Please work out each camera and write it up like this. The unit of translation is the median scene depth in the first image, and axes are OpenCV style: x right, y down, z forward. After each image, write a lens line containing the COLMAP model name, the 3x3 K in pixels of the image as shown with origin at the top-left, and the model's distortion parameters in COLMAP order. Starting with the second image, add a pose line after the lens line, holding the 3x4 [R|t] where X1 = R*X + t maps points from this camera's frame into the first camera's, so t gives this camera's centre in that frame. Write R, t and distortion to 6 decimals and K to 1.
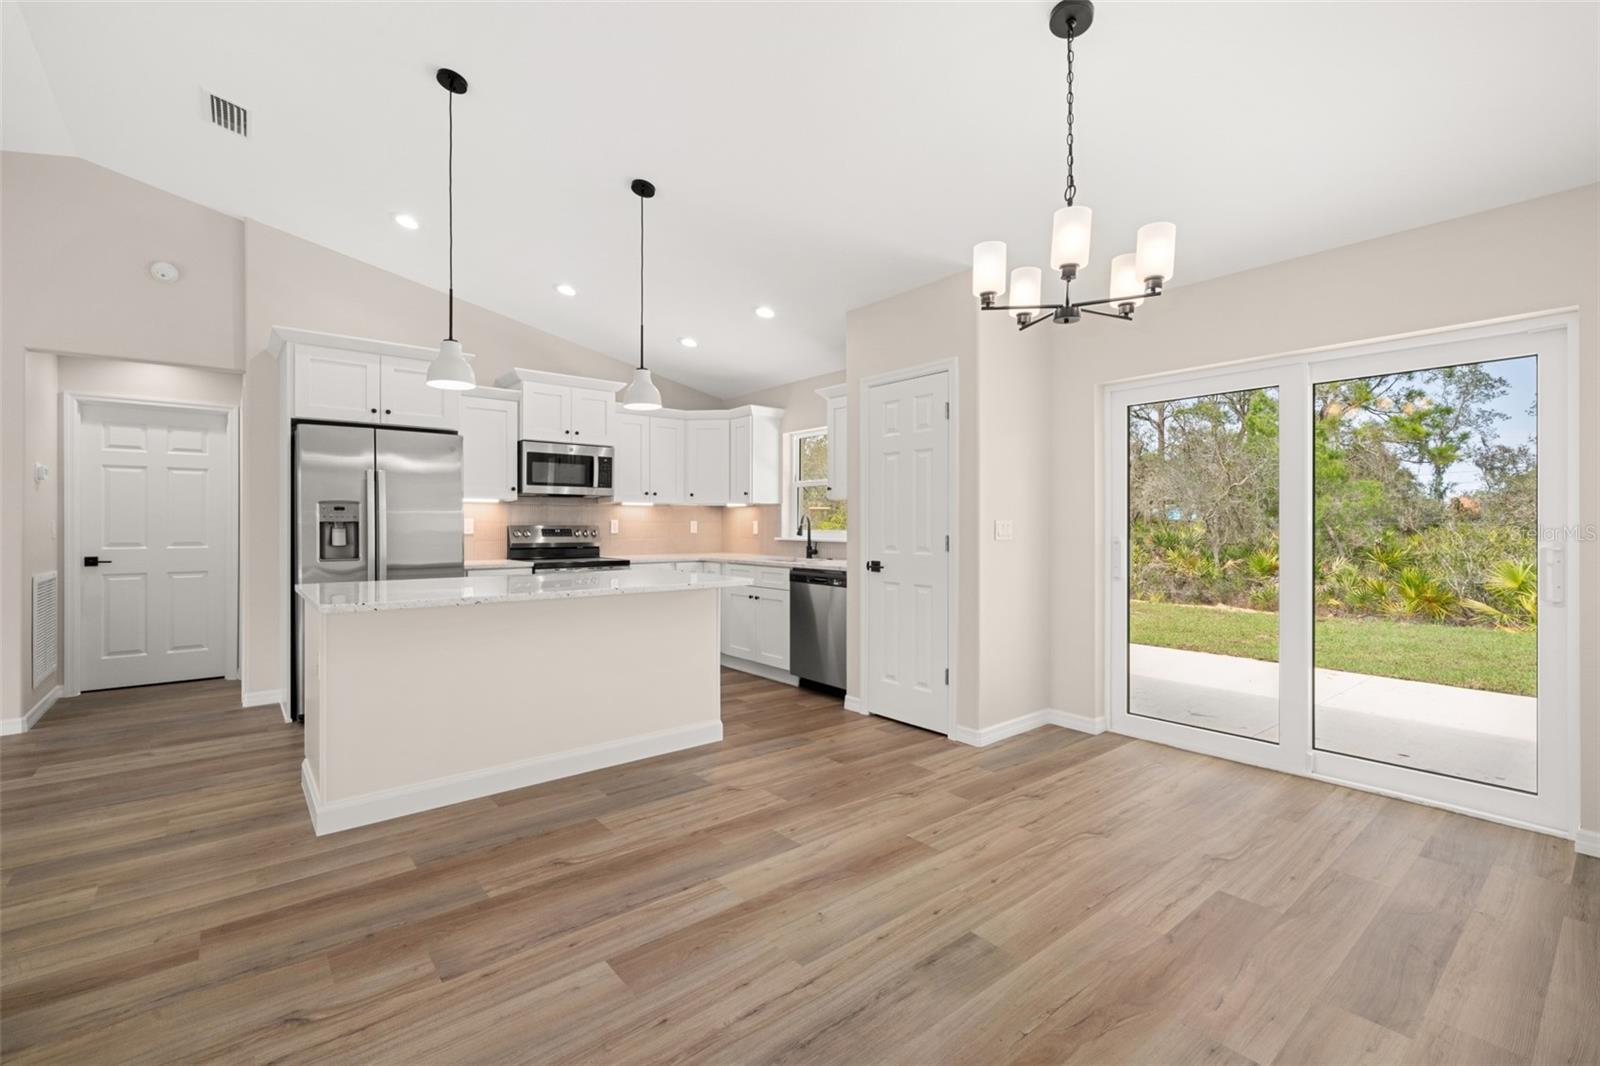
lens RADIAL K [[698.0, 0, 780.8], [0, 698.0, 522.0], [0, 0, 1]] dist [0.002865, 0.000209]
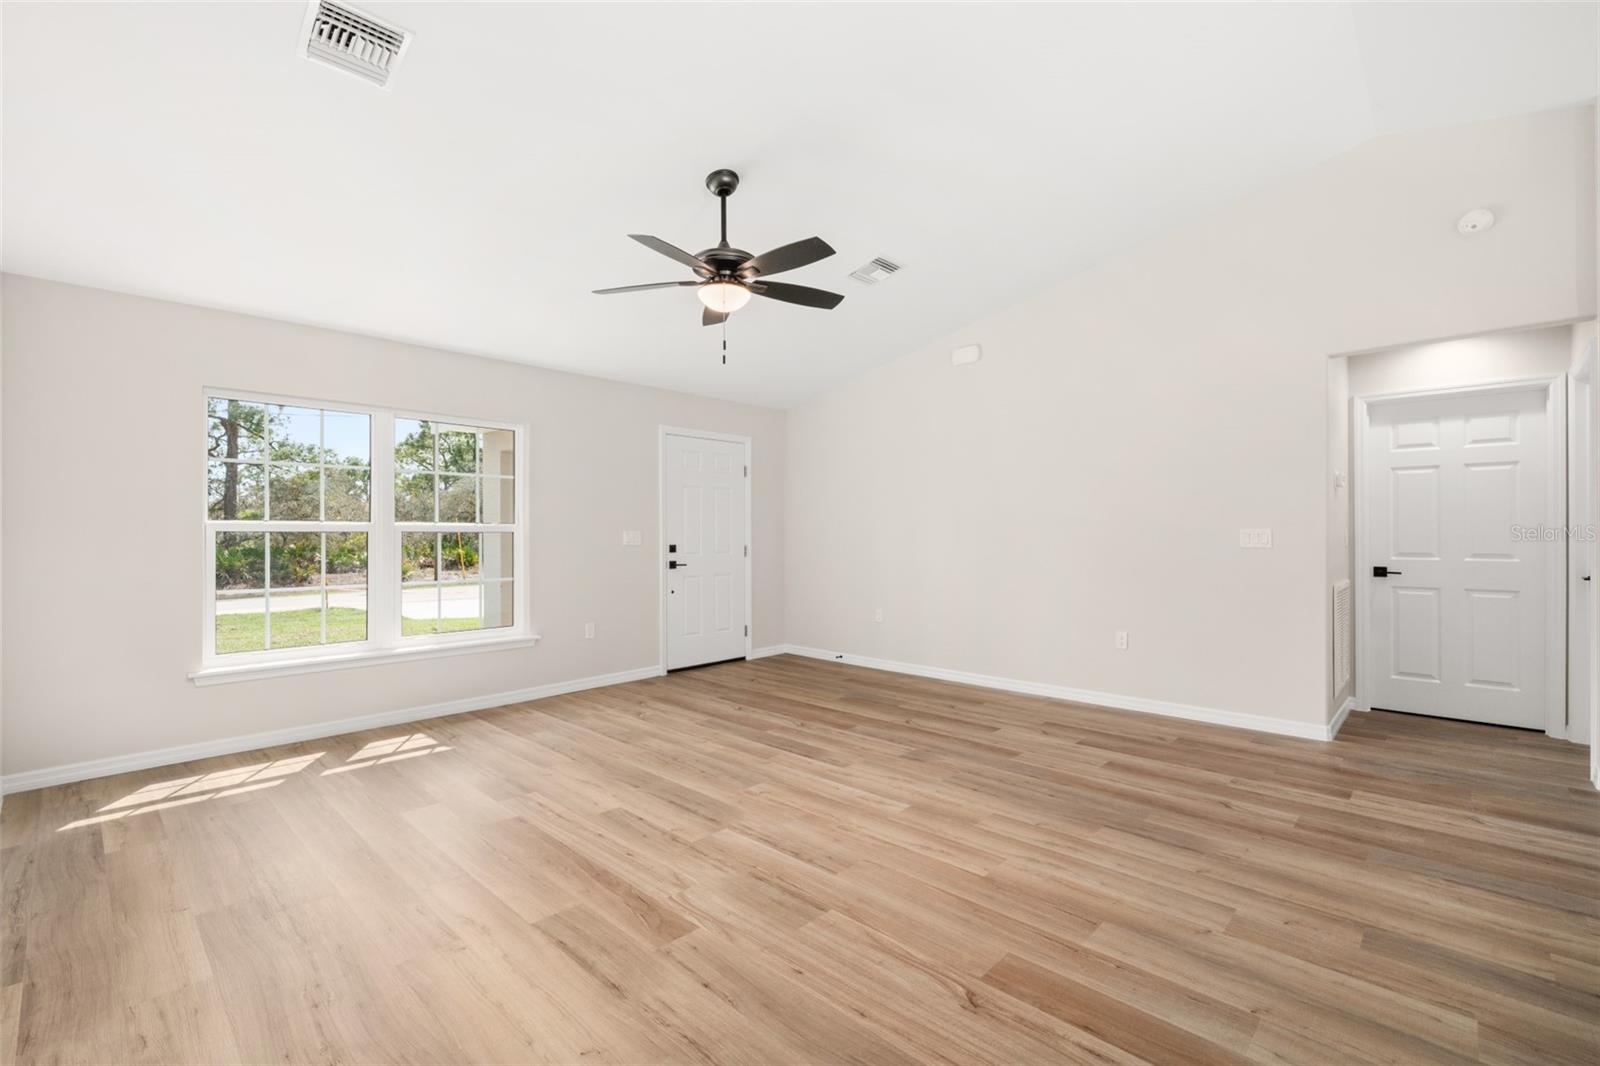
lens RADIAL K [[698.0, 0, 777.8], [0, 698.0, 534.0], [0, 0, 1]] dist [0.002865, 0.000209]
pose [[0.121767, -0.000811, -0.992558, -0.173302], [0.007375, 0.999973, 0.000088, -0.000508], [0.992531, -0.007331, 0.121769, 0.094887]]
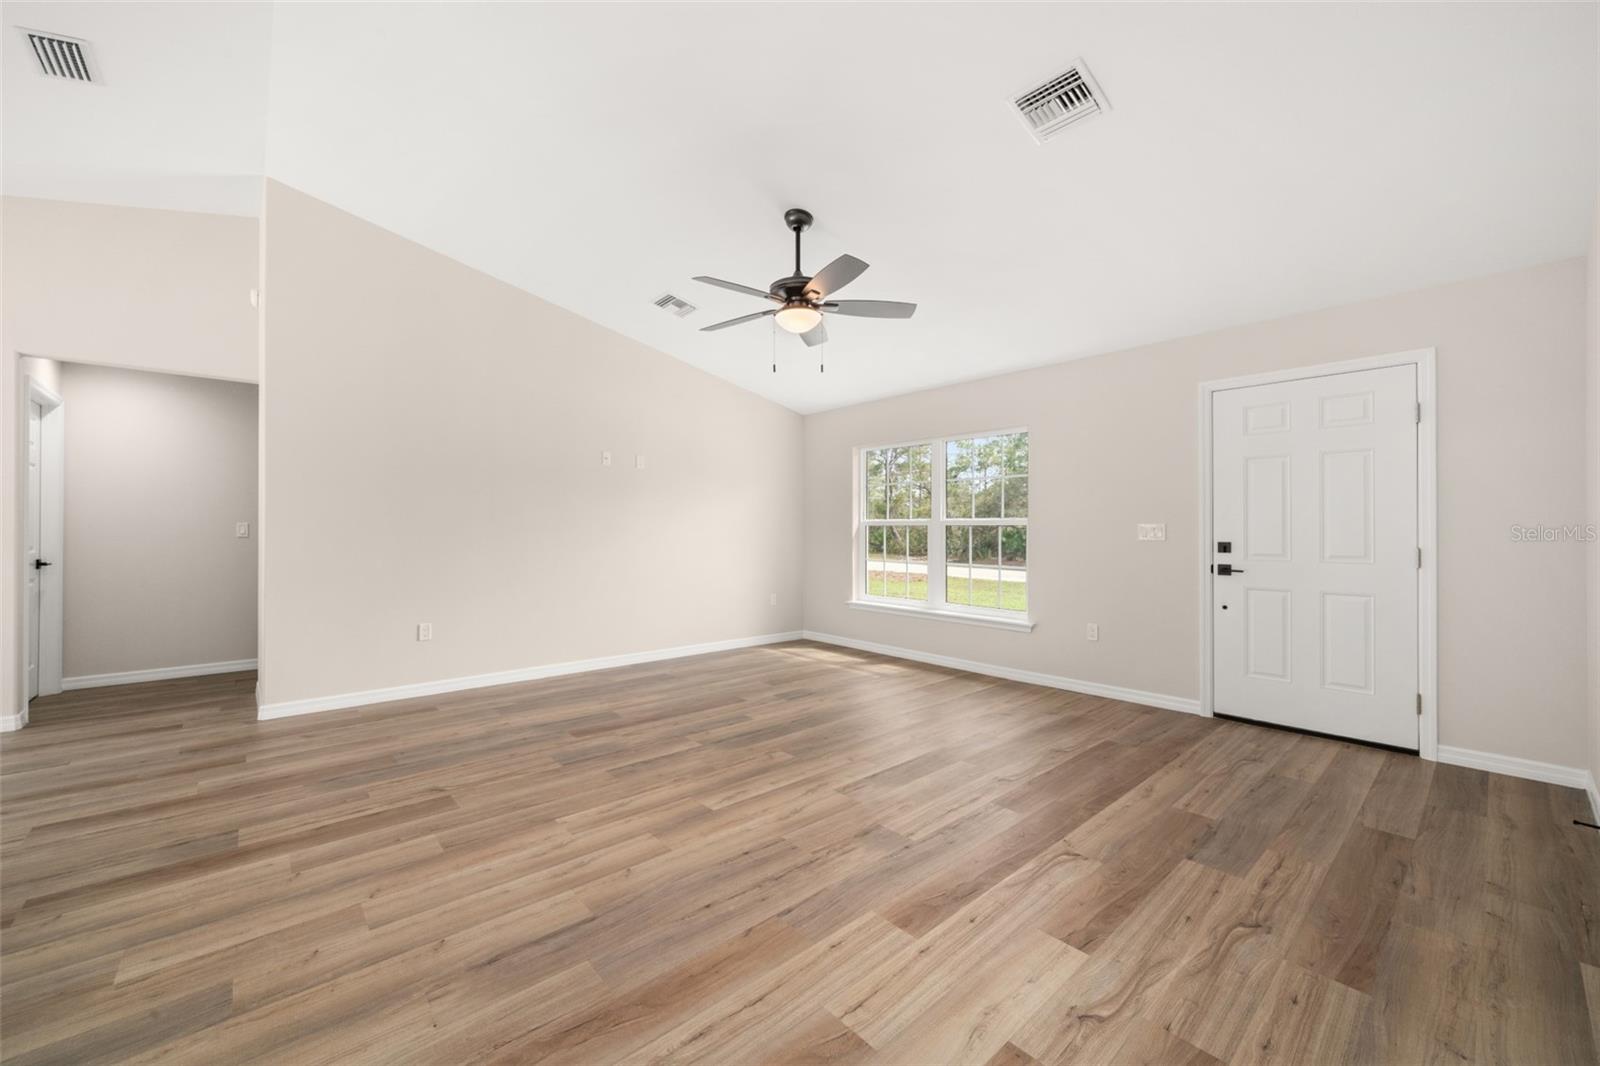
lens RADIAL K [[610.8, 0, 772.3], [0, 610.8, 528.4], [0, 0, 1]] dist [-0.002250, -0.000494]
pose [[-0.999210, -0.002157, -0.039683, -0.892984], [-0.001919, 0.999980, -0.006013, 0.006245], [0.039696, -0.005933, -0.999194, 0.909059]]
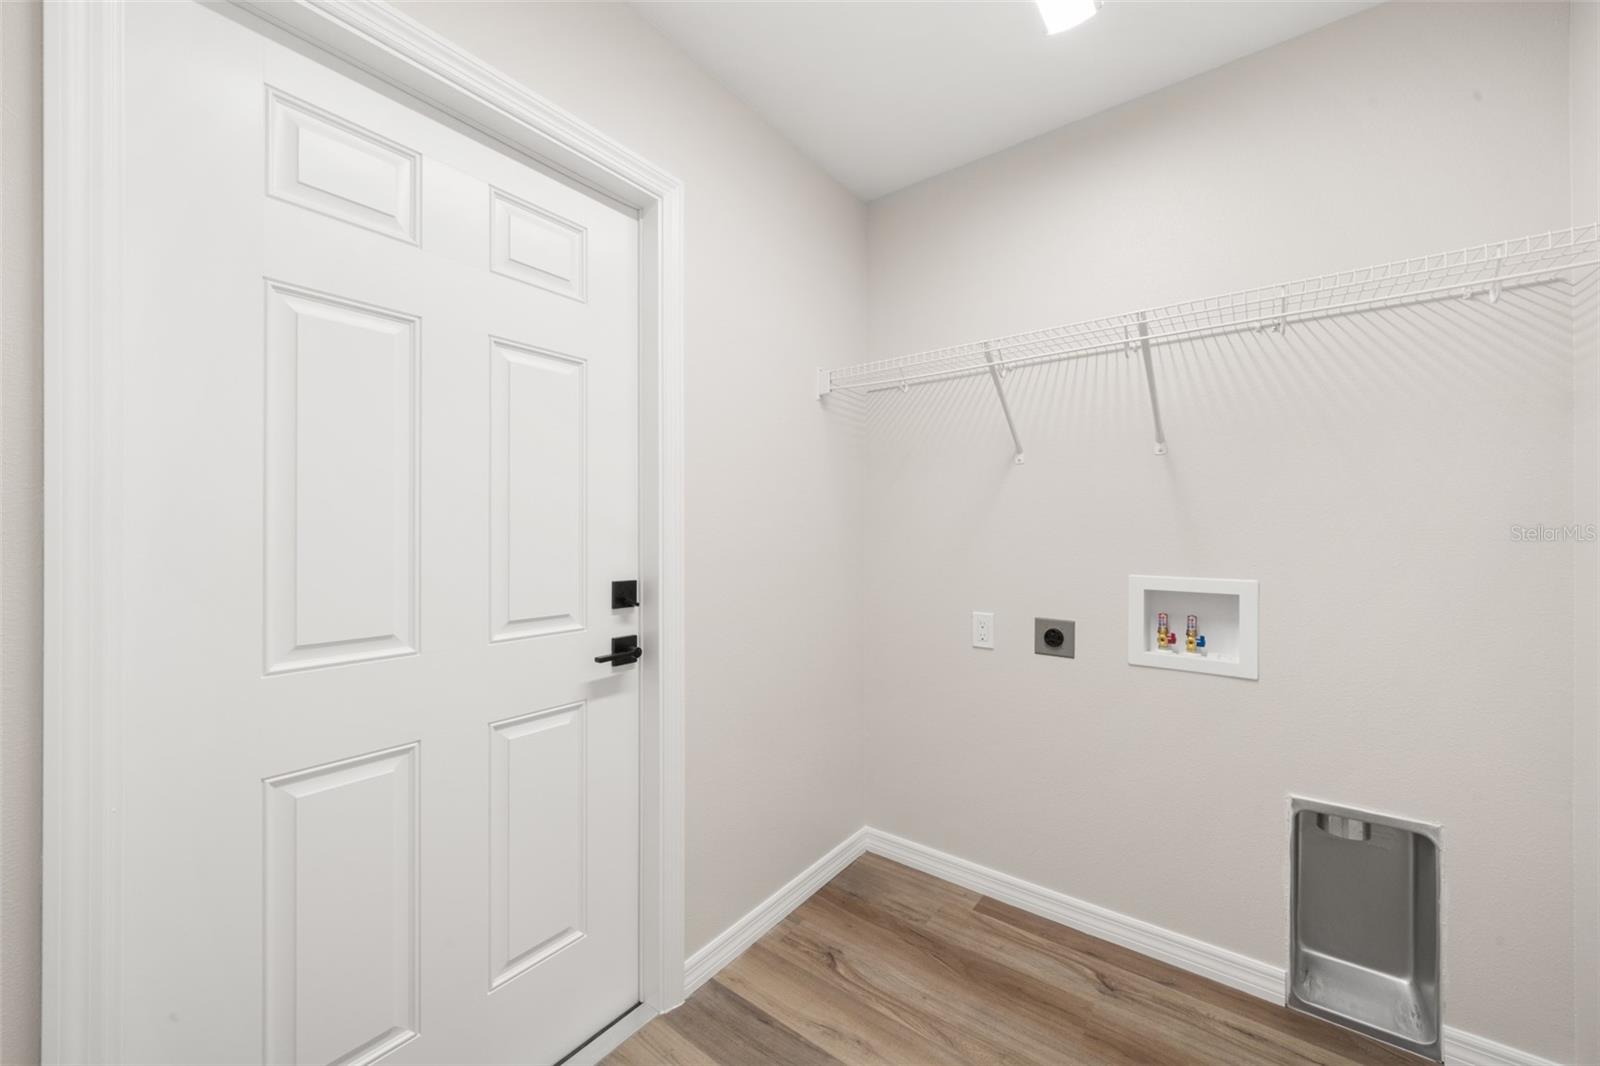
lens RADIAL K [[610.8, 0, 802.8], [0, 610.8, 530.5], [0, 0, 1]] dist [-0.002250, -0.000494]
pose [[0.242271, 0.000564, -0.970208, -1.218732], [0.002984, 0.999995, 0.001326, -0.009608], [0.970204, -0.003216, 0.242268, 0.070201]]
